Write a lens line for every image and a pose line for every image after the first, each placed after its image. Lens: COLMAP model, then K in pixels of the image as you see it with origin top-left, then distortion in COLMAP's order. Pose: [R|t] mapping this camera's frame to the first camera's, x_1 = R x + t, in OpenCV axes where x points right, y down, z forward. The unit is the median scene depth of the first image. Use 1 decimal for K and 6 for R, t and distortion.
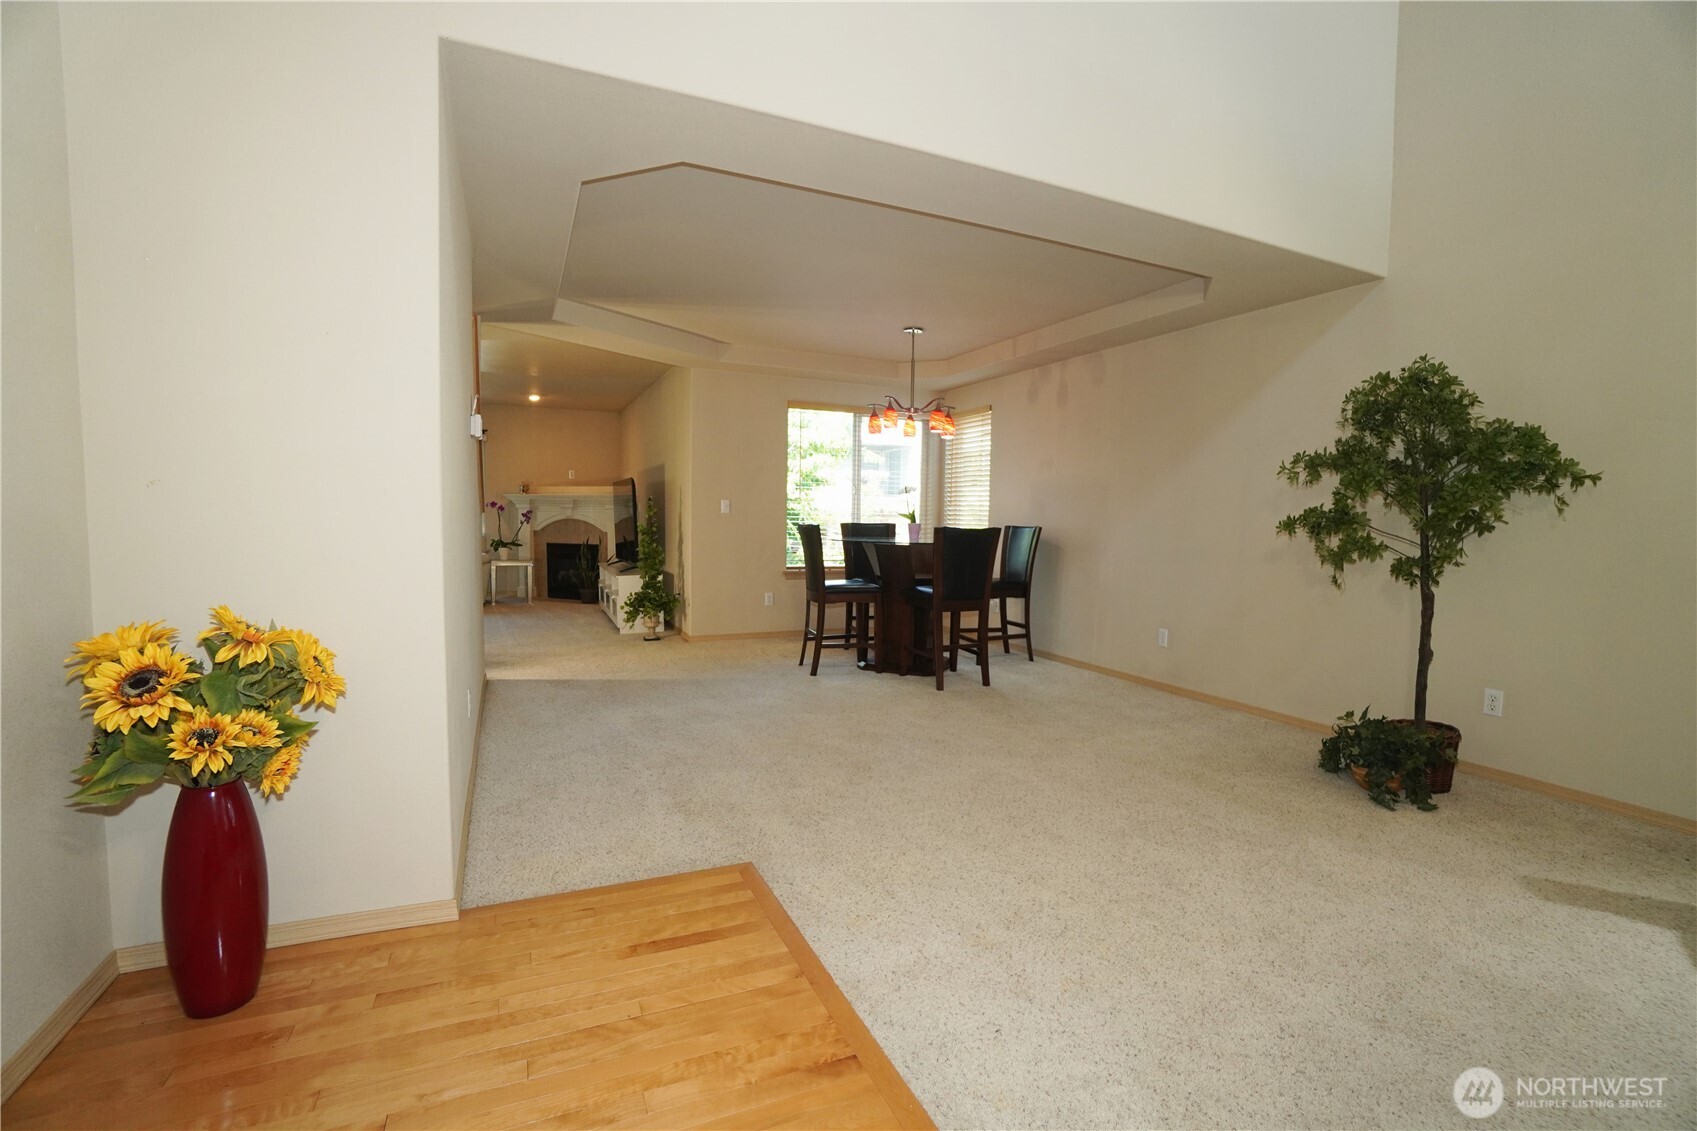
lens RADIAL K [[773.3, 0, 837.9], [0, 773.3, 569.7], [0, 0, 1]] dist [-0.014058, 0.000096]
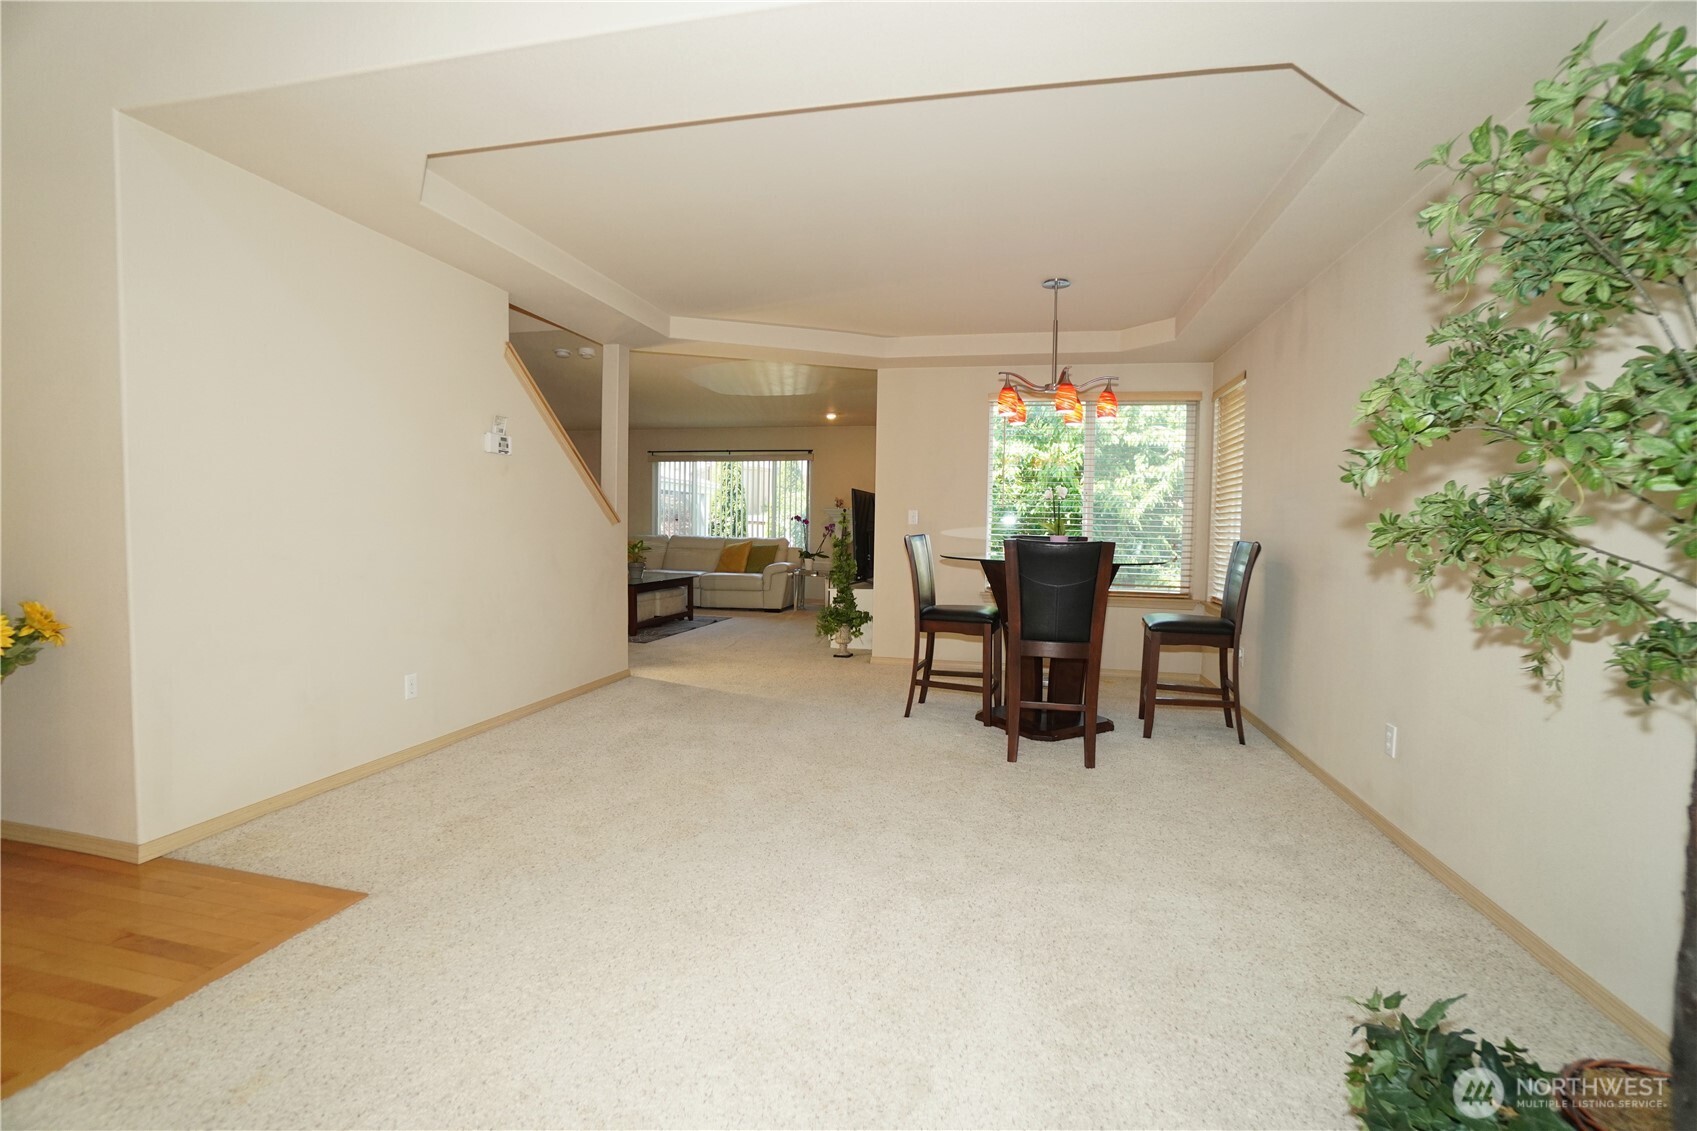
lens RADIAL K [[773.3, 0, 845.9], [0, 773.3, 565.7], [0, 0, 1]] dist [-0.014058, 0.000096]
pose [[0.783222, 0.030731, -0.620983, 0.419029], [-0.047332, 0.998826, -0.010270, -0.014825], [0.619938, 0.037436, 0.783757, 0.290806]]
